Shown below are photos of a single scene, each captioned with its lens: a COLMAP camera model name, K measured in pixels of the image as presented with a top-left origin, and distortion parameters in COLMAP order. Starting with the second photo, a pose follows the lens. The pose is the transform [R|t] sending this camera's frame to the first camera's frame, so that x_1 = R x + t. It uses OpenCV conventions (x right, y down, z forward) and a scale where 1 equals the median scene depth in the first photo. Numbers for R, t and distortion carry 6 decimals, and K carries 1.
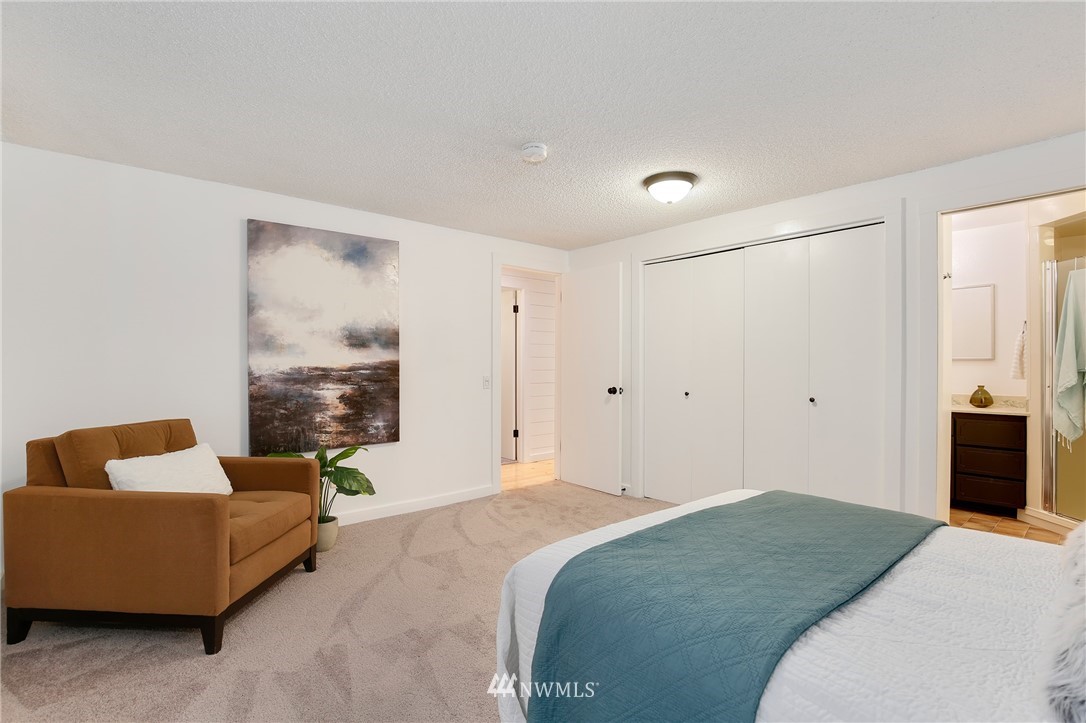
lens RADIAL K [[506.2, 0, 544.2], [0, 506.2, 363.1], [0, 0, 1]] dist [-0.006434, -0.000445]
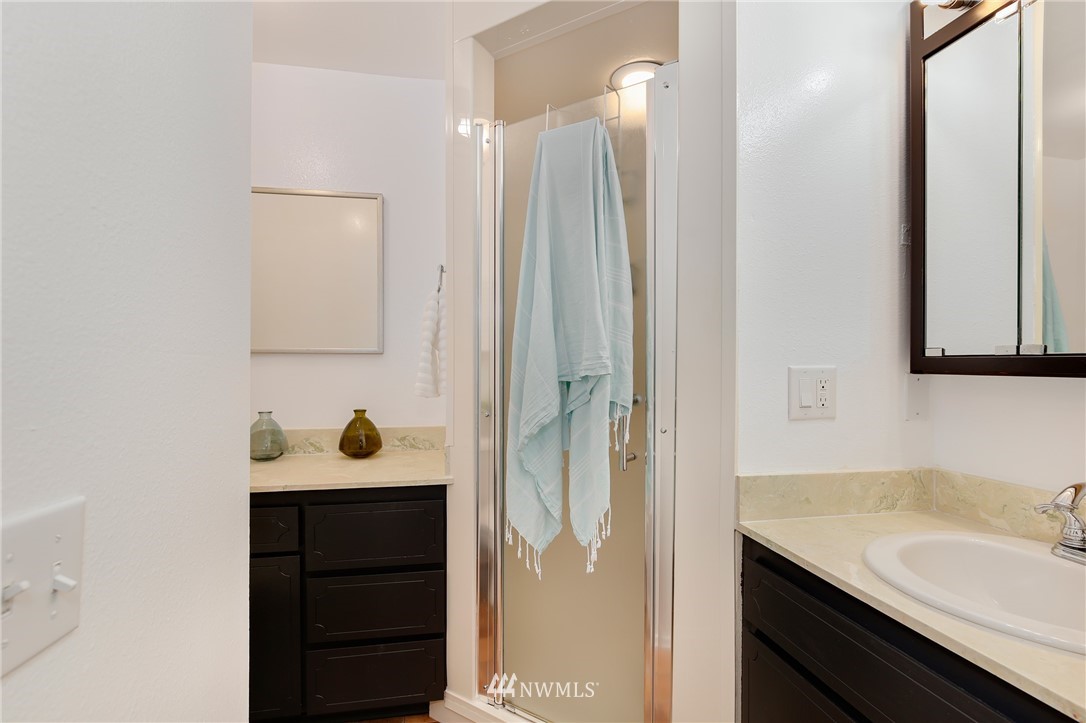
lens RADIAL K [[506.2, 0, 544.9], [0, 506.2, 364.4], [0, 0, 1]] dist [-0.006434, -0.000445]
pose [[0.487560, -0.003194, 0.873083, 0.619149], [0.001431, 0.999995, 0.002860, 0.002468], [-0.873088, -0.000145, 0.487562, 0.710583]]
